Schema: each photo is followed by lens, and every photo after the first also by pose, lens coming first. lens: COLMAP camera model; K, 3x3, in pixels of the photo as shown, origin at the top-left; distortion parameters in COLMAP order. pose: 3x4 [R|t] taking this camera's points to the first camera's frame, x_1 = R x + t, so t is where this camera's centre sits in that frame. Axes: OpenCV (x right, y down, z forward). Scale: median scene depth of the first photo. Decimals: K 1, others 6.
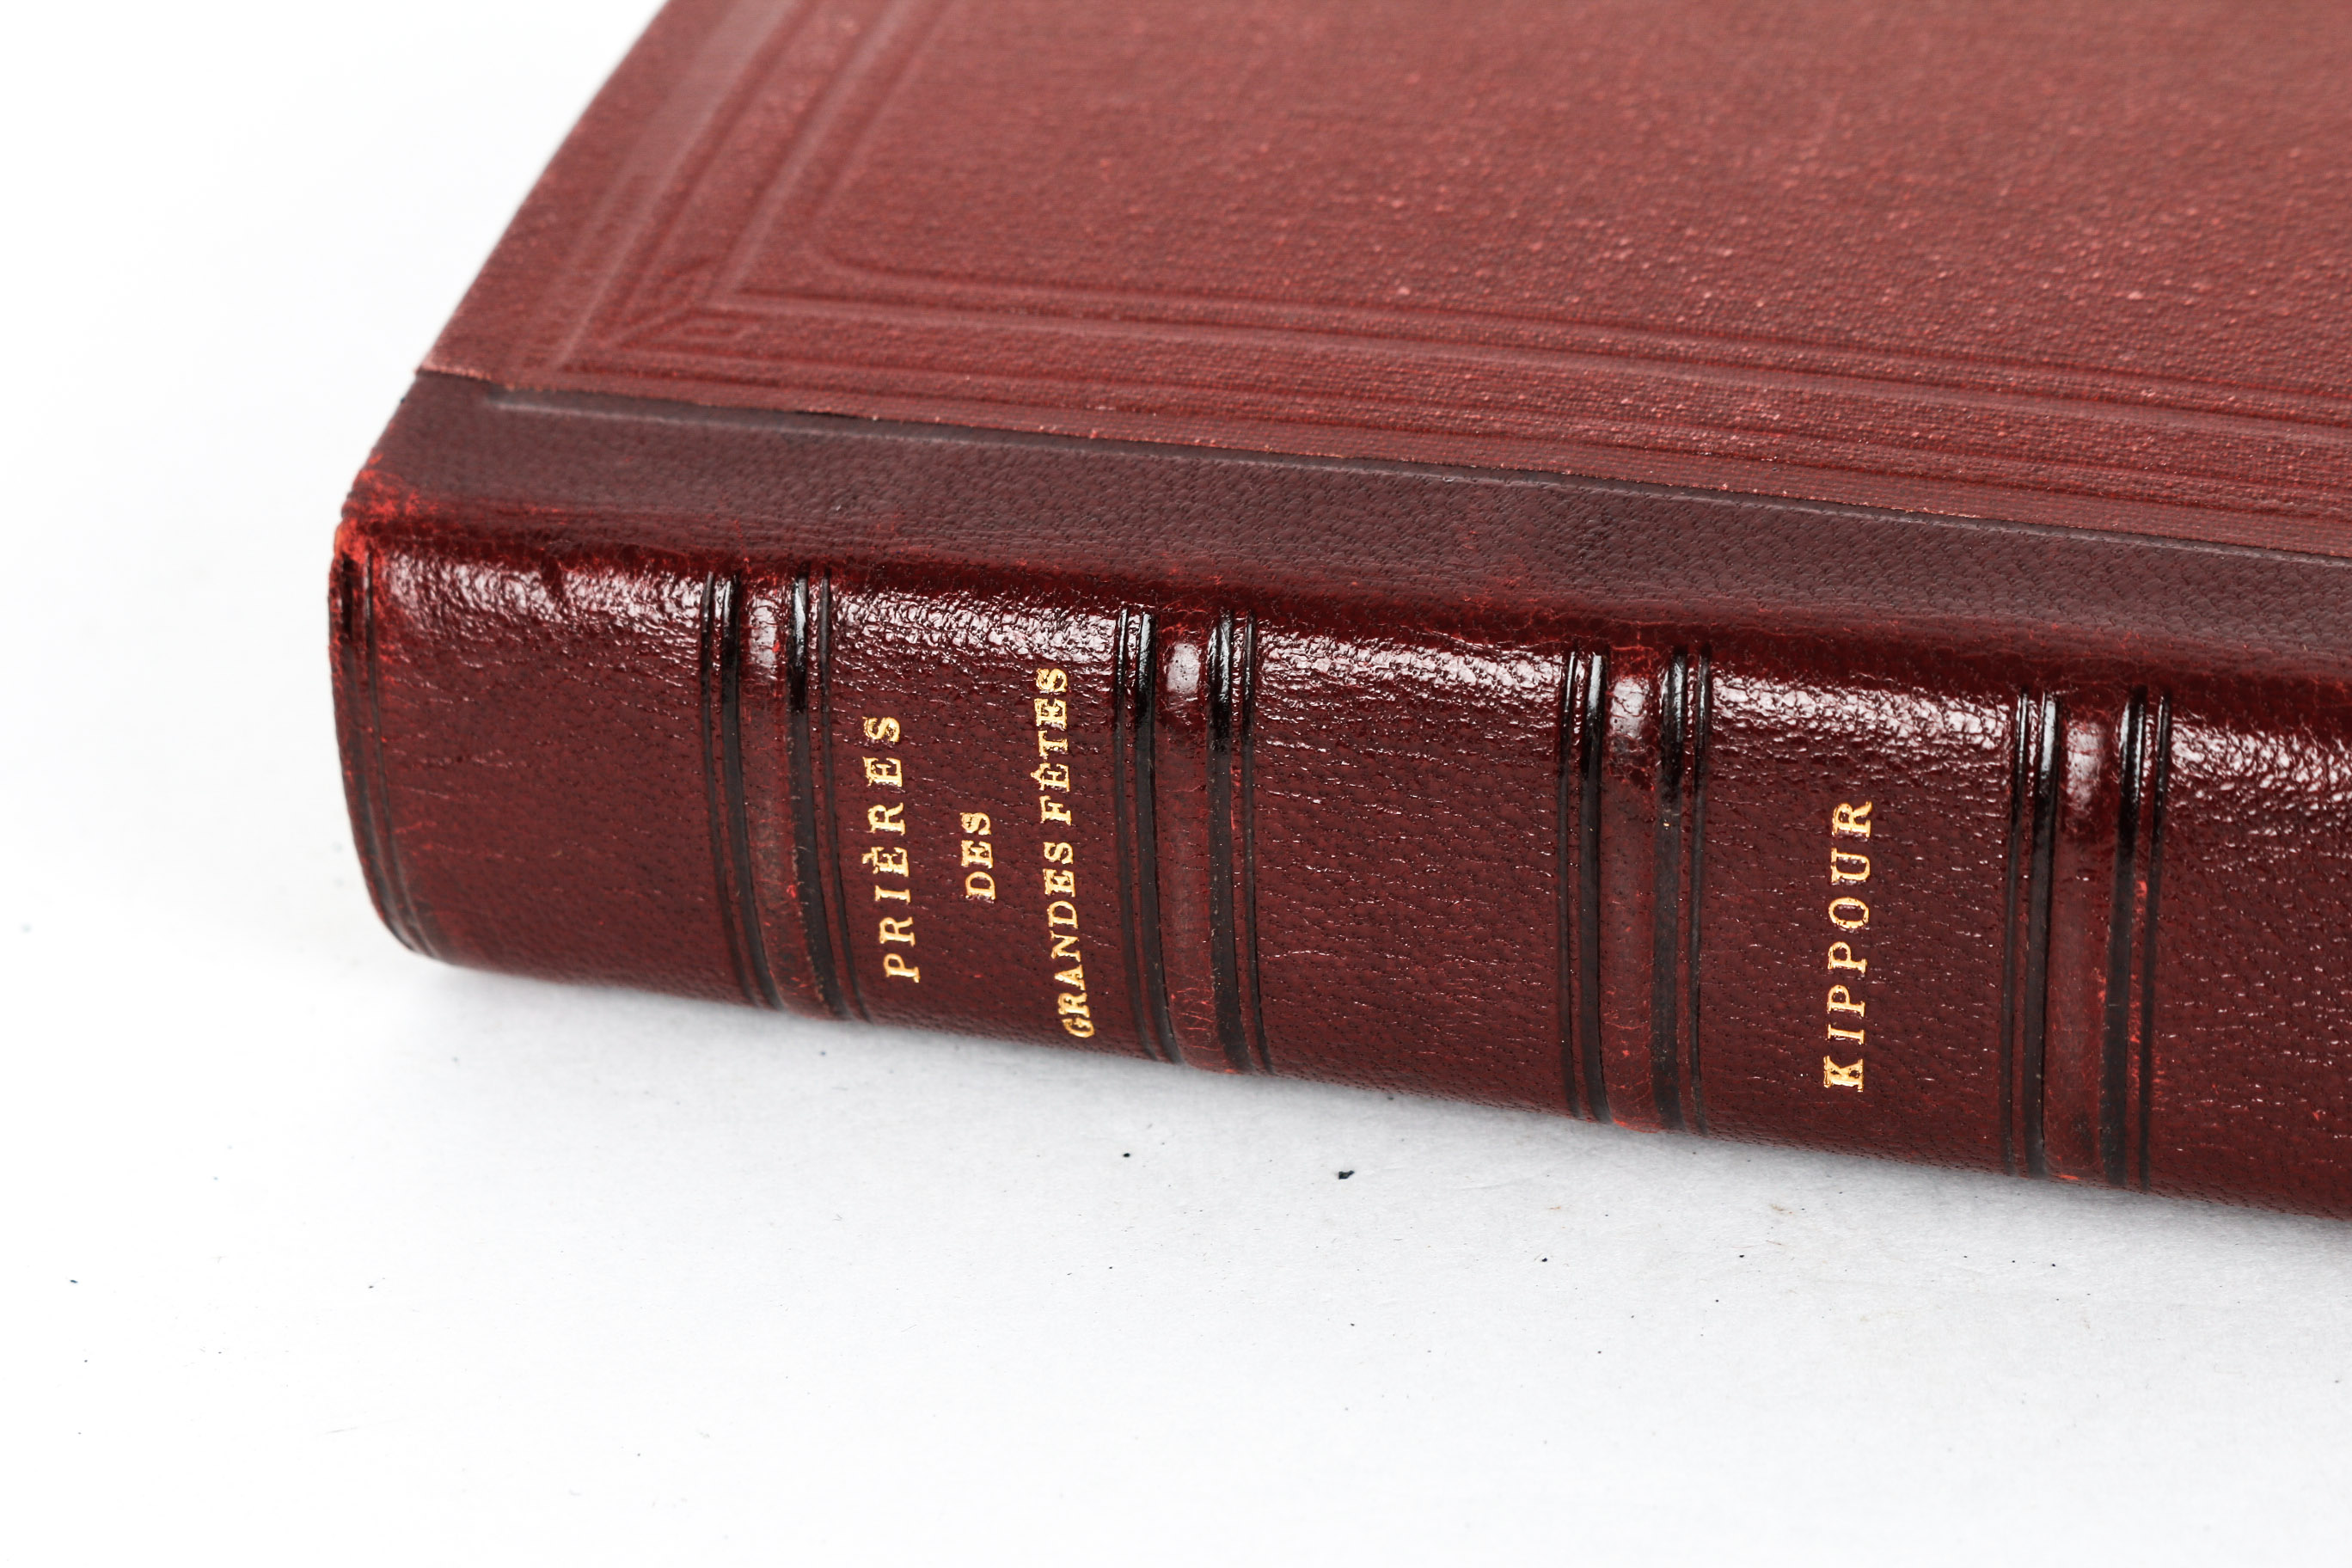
lens RADIAL K [[5755.4, 0, 1178.8], [0, 5755.4, 786.1], [0, 0, 1]] dist [0.084666, 0.000000]
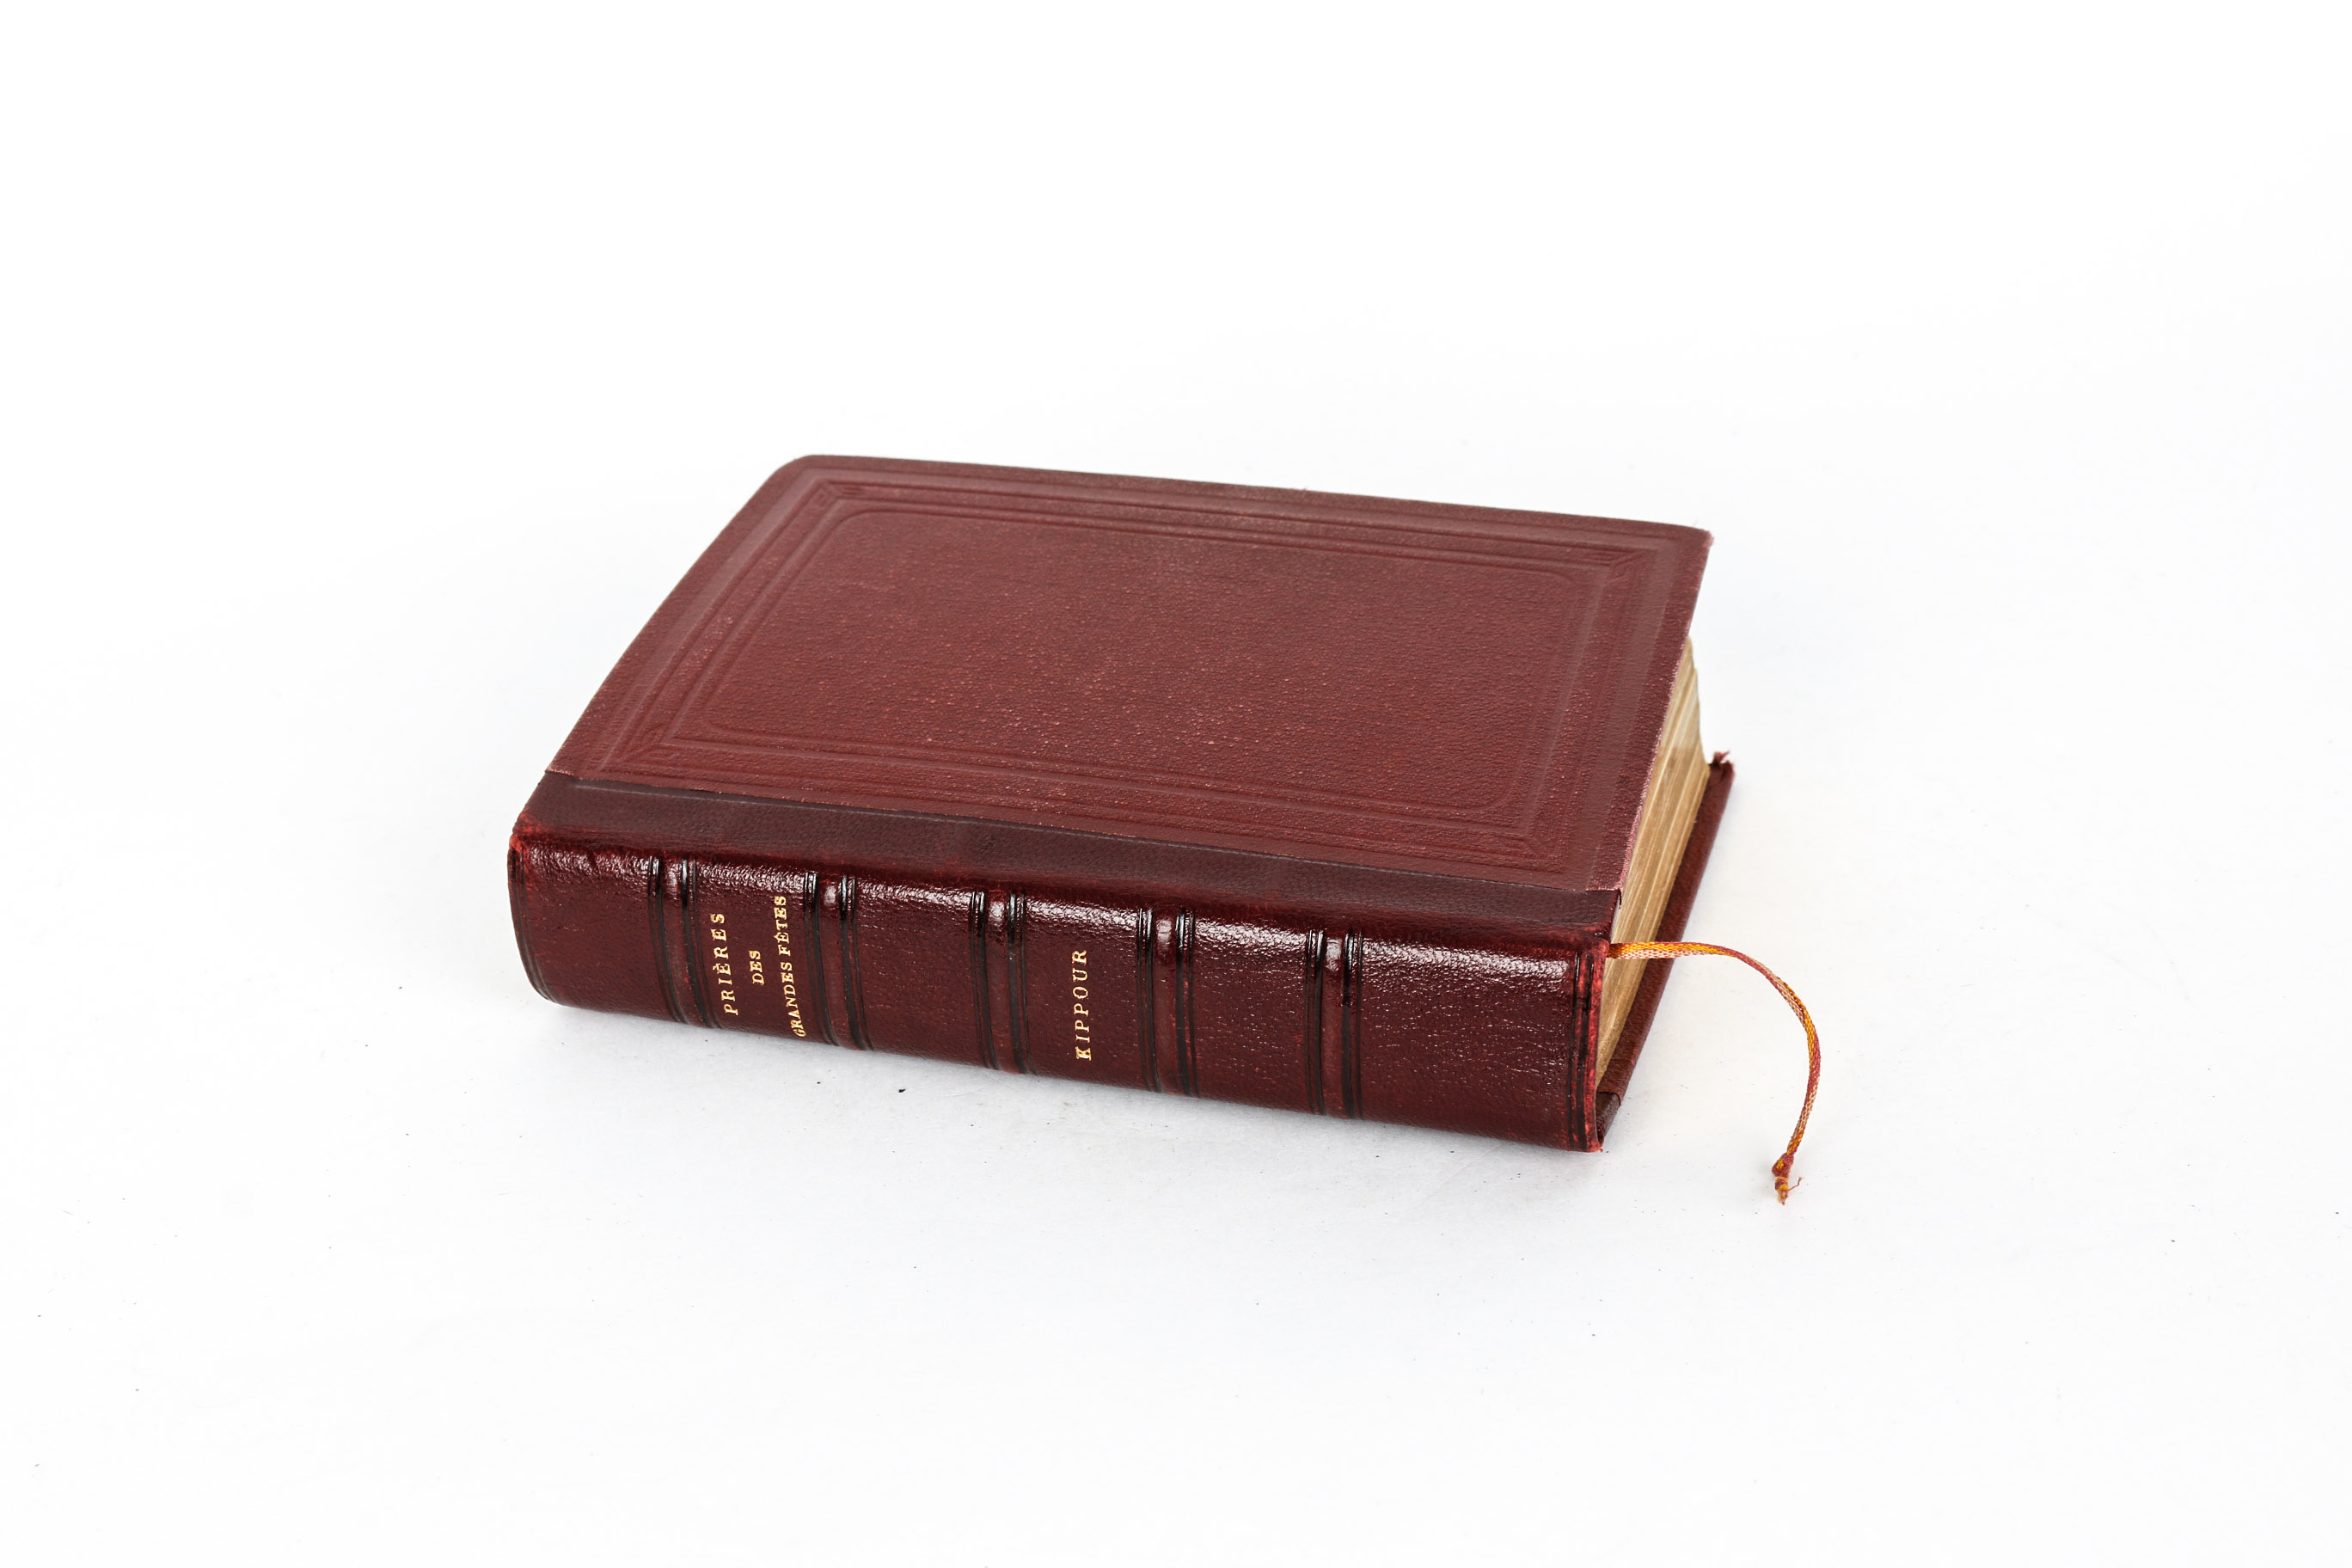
lens RADIAL K [[3159.9, 0, 1171.2], [0, 3159.9, 779.4], [0, 0, 1]] dist [-0.020494, 0.000000]
pose [[0.999797, -0.007198, -0.018844, 0.175077], [0.007275, 0.999966, 0.003991, -0.074909], [0.018815, -0.004127, 0.999814, -0.395307]]
